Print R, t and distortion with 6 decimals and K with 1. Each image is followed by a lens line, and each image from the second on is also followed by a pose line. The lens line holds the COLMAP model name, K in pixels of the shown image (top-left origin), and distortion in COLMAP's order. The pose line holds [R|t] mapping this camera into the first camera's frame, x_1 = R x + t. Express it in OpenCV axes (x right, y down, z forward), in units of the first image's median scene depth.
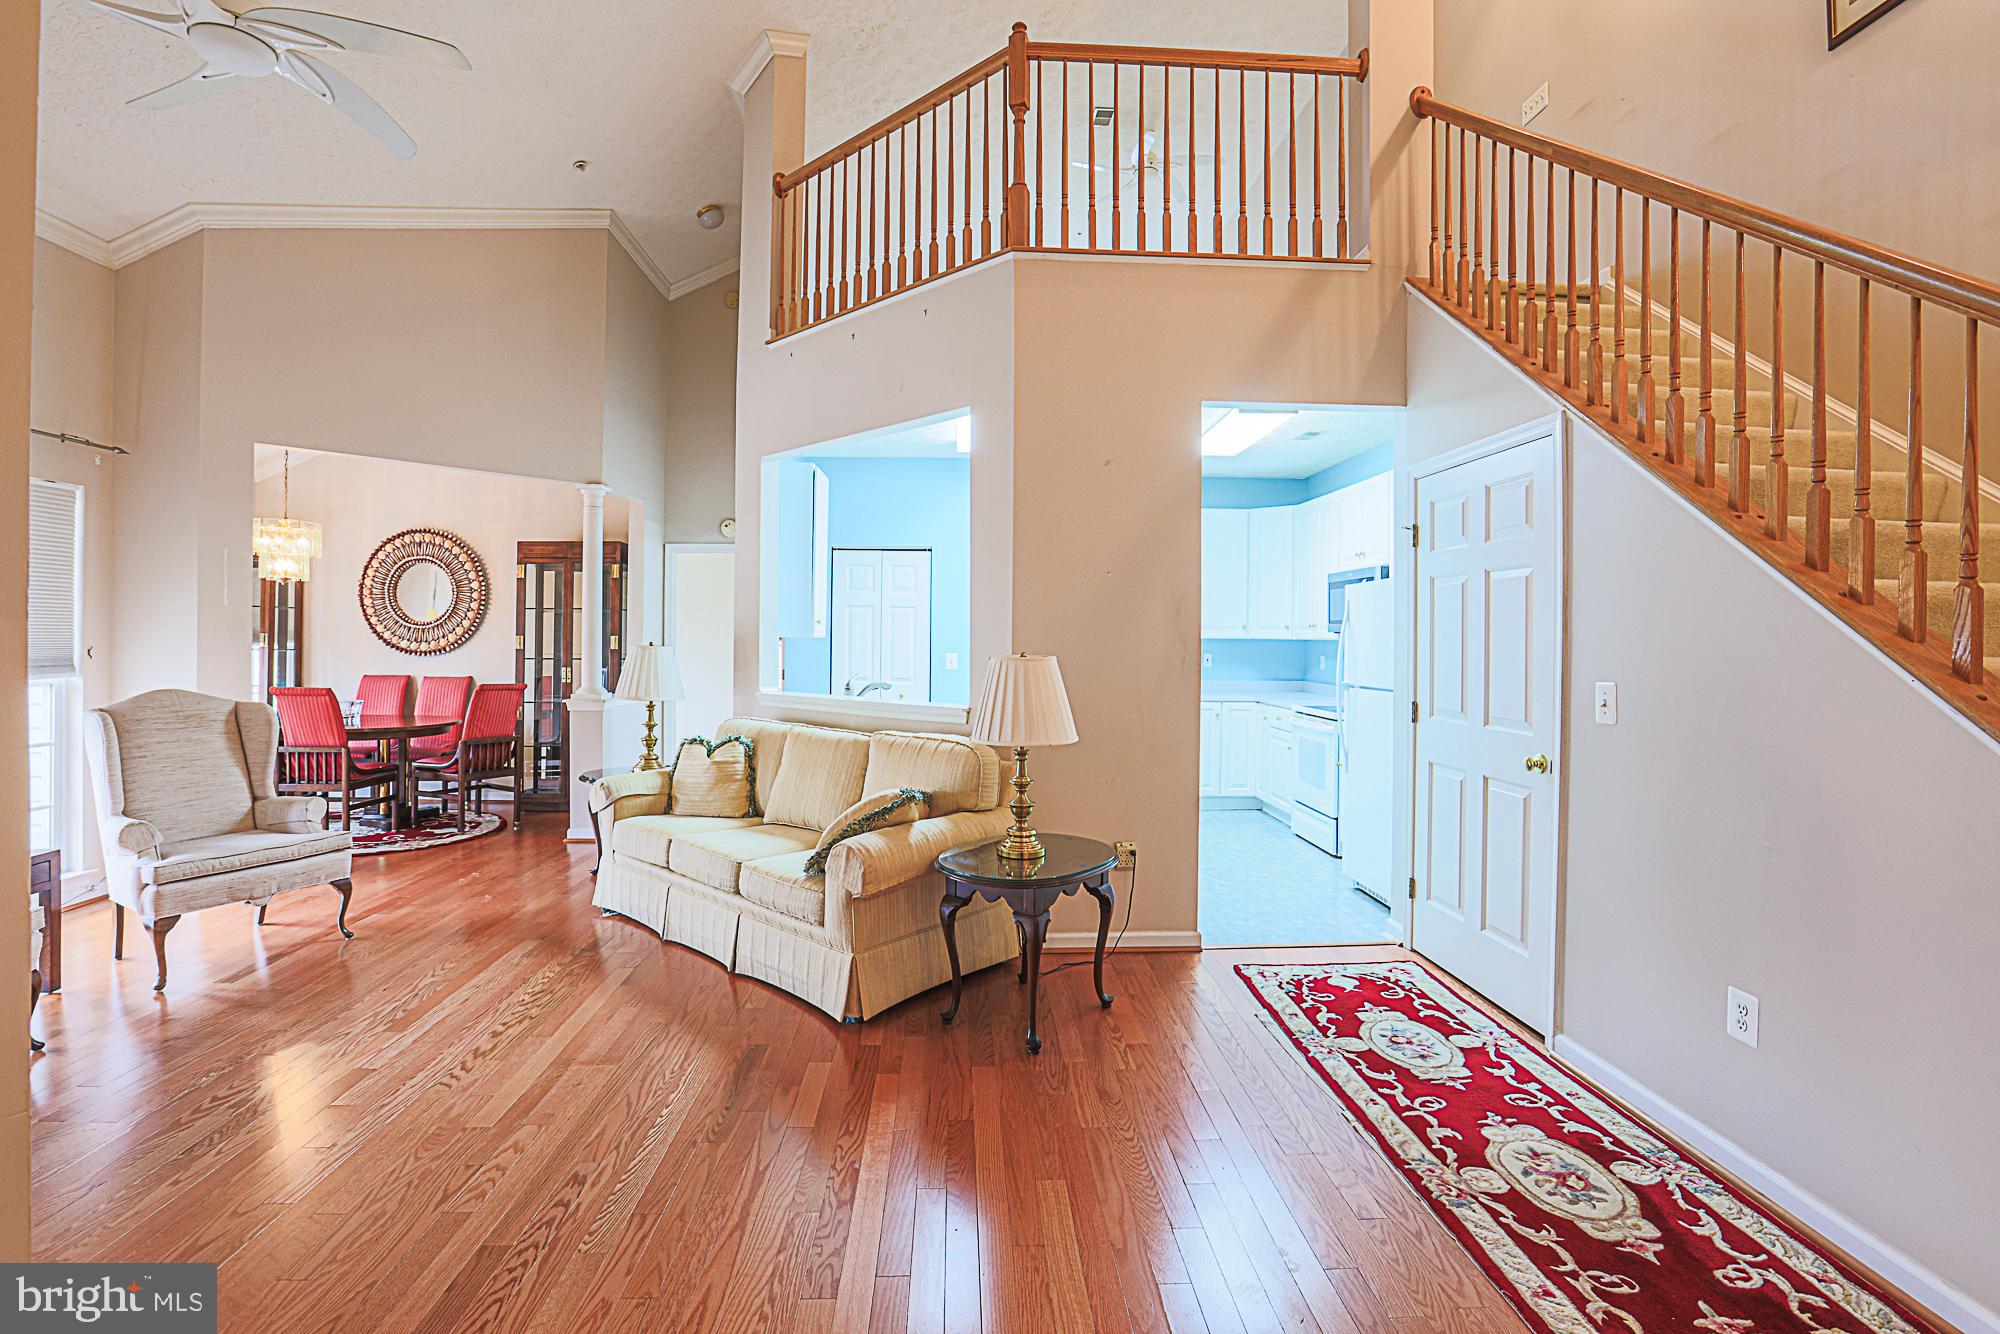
lens RADIAL K [[922.0, 0, 995.8], [0, 922.0, 641.1], [0, 0, 1]] dist [-0.045013, 0.011523]
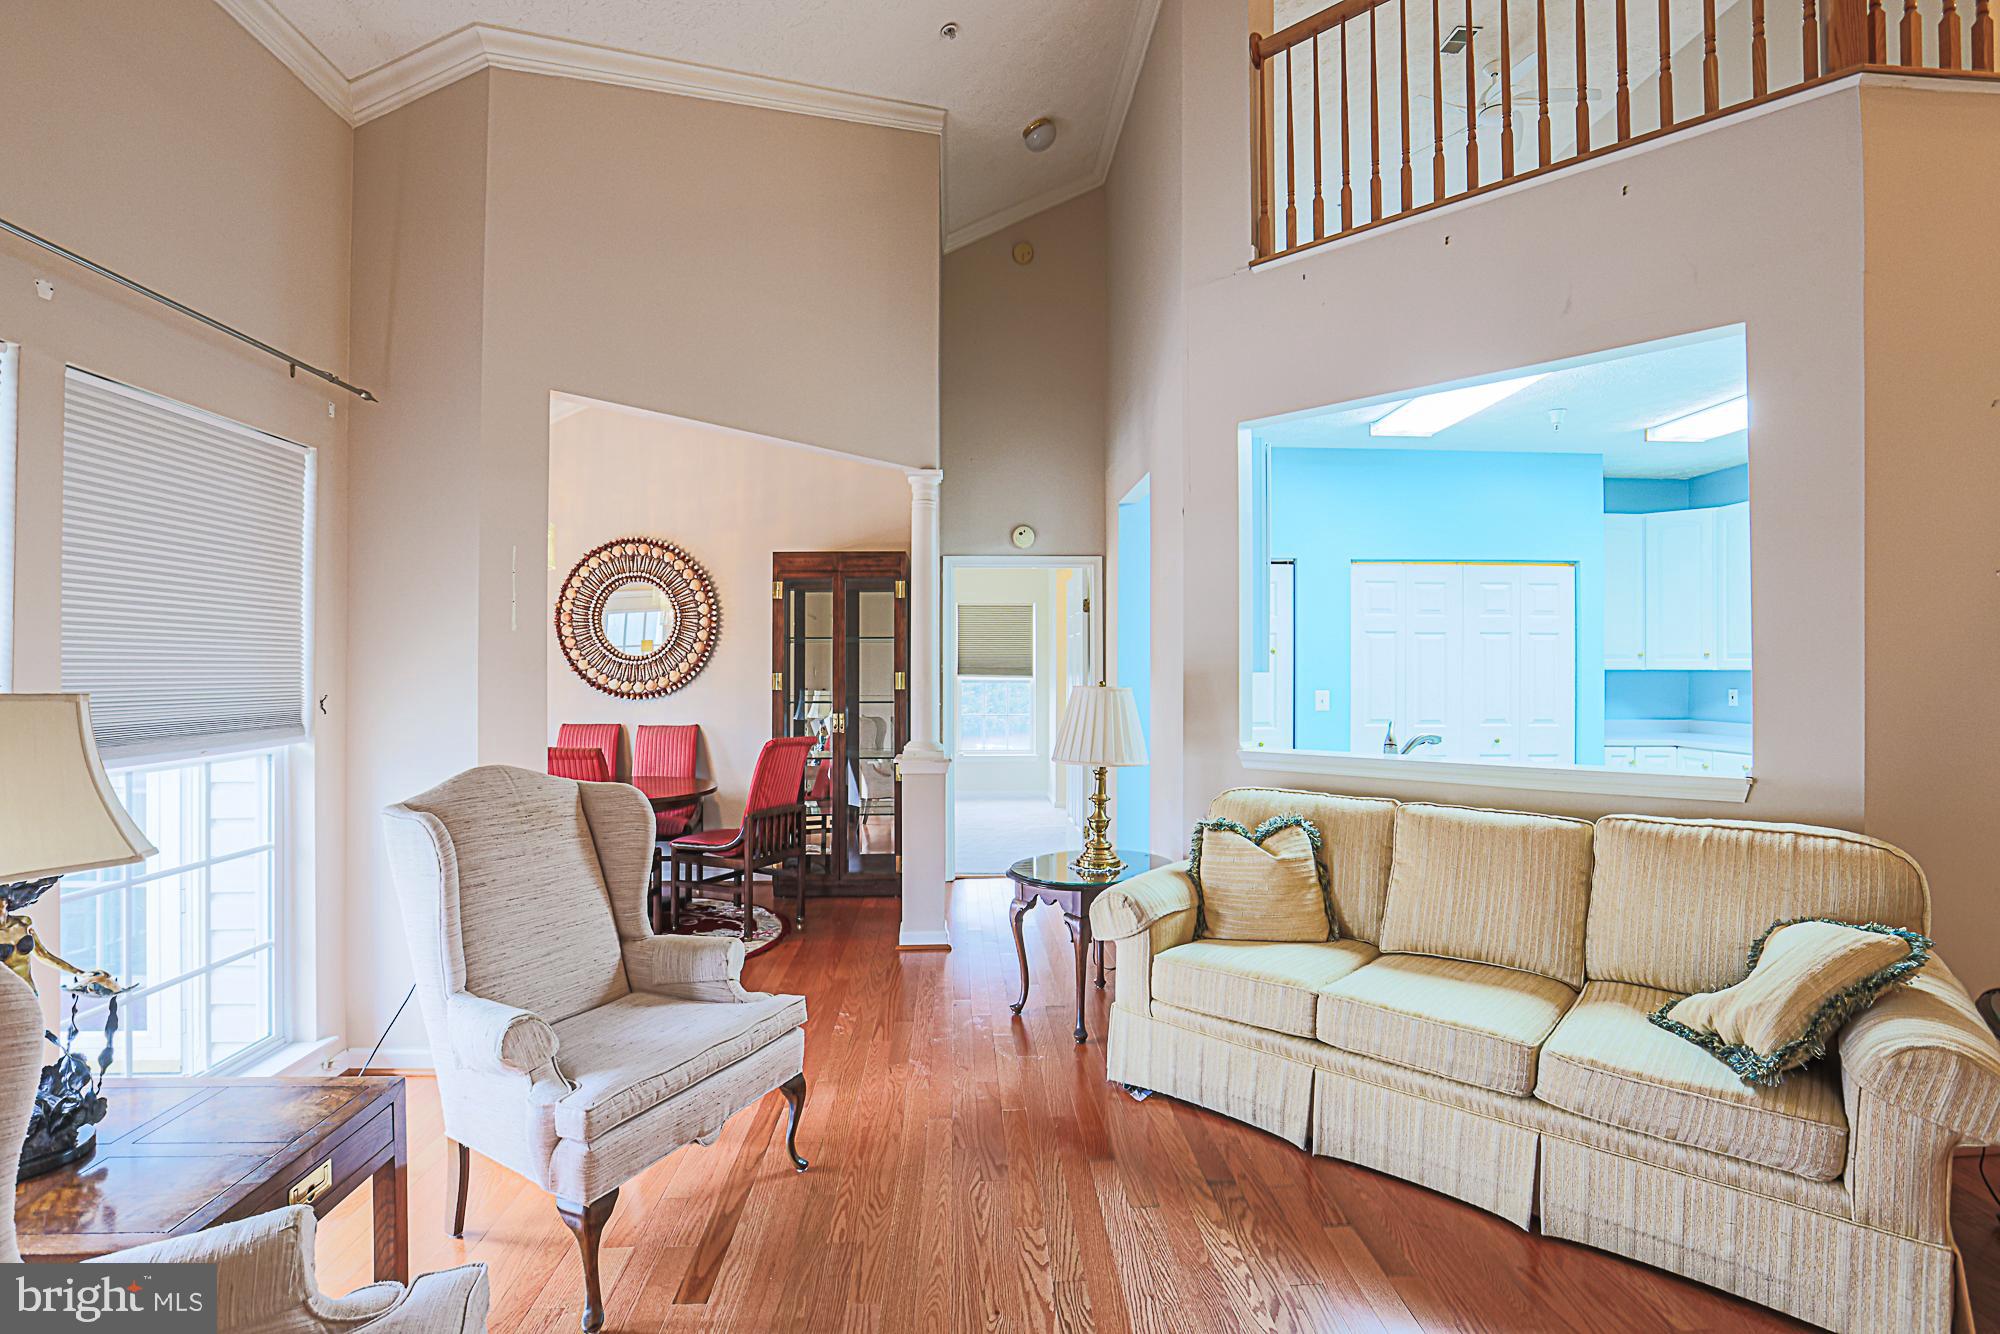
lens RADIAL K [[916.7, 0, 1009.8], [0, 916.7, 666.0], [0, 0, 1]] dist [-0.059533, 0.022725]
pose [[0.999925, -0.007912, 0.009392, -0.507859], [0.007991, 0.999933, -0.008386, -0.005592], [-0.009325, 0.008460, 0.999921, 0.335533]]
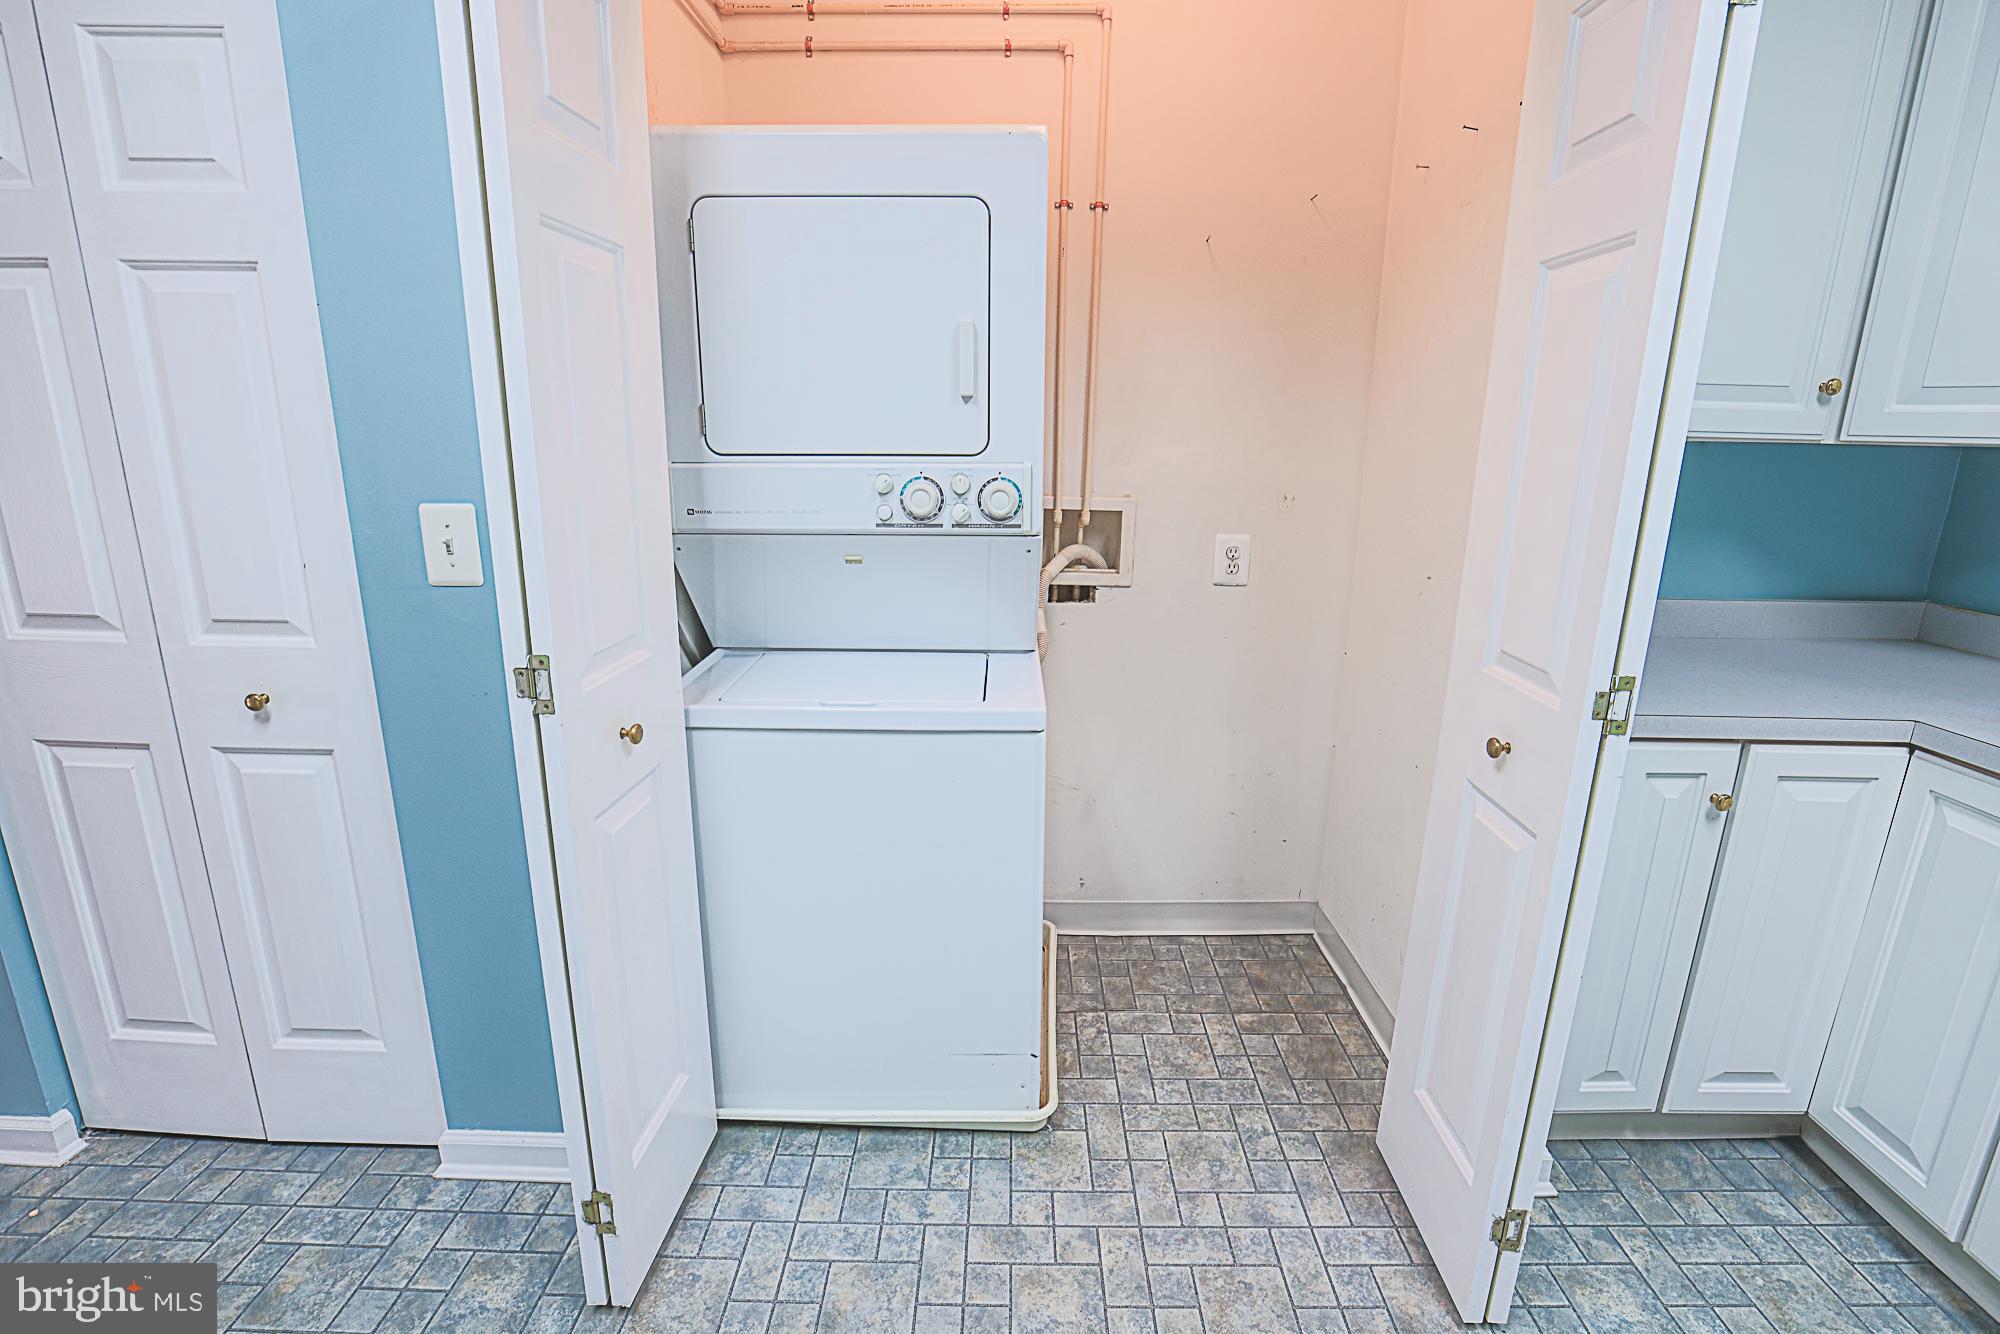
lens RADIAL K [[906.1, 0, 1004.5], [0, 906.1, 645.0], [0, 0, 1]] dist [-0.048471, 0.014017]
pose [[0.998197, 0.020728, -0.056338, 0.132781], [-0.007244, 0.973227, 0.229733, -0.003388], [0.059591, -0.228911, 0.971622, 1.271298]]
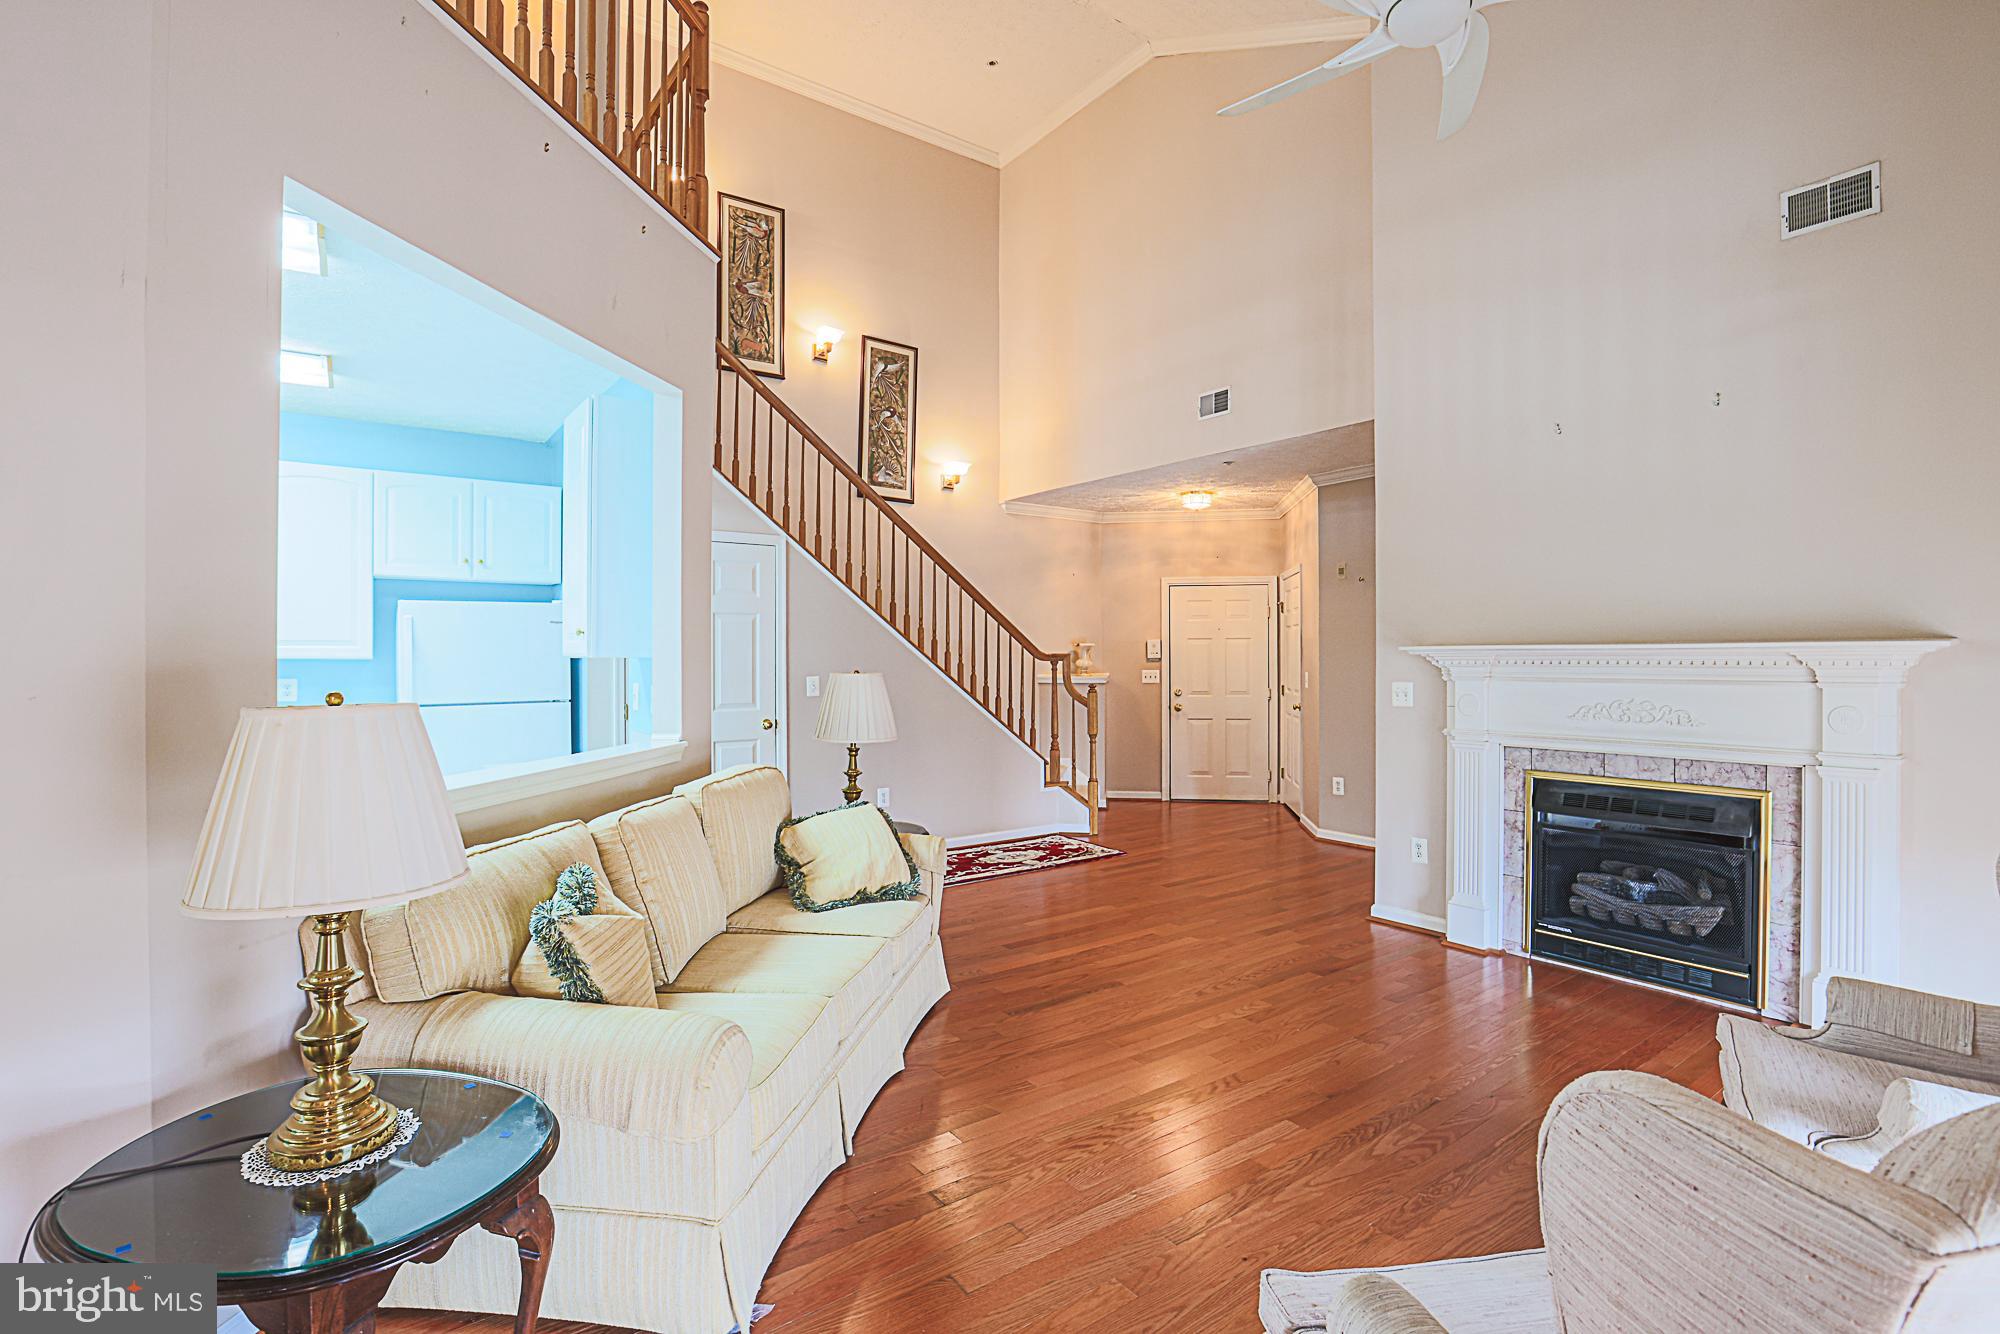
lens RADIAL K [[916.7, 0, 1009.8], [0, 916.7, 666.0], [0, 0, 1]] dist [-0.059533, 0.022725]
pose [[-0.552829, -0.018943, 0.833079, -0.817691], [-0.000020, 0.999742, 0.022720, -0.016875], [-0.833294, 0.012543, -0.552687, 1.099334]]
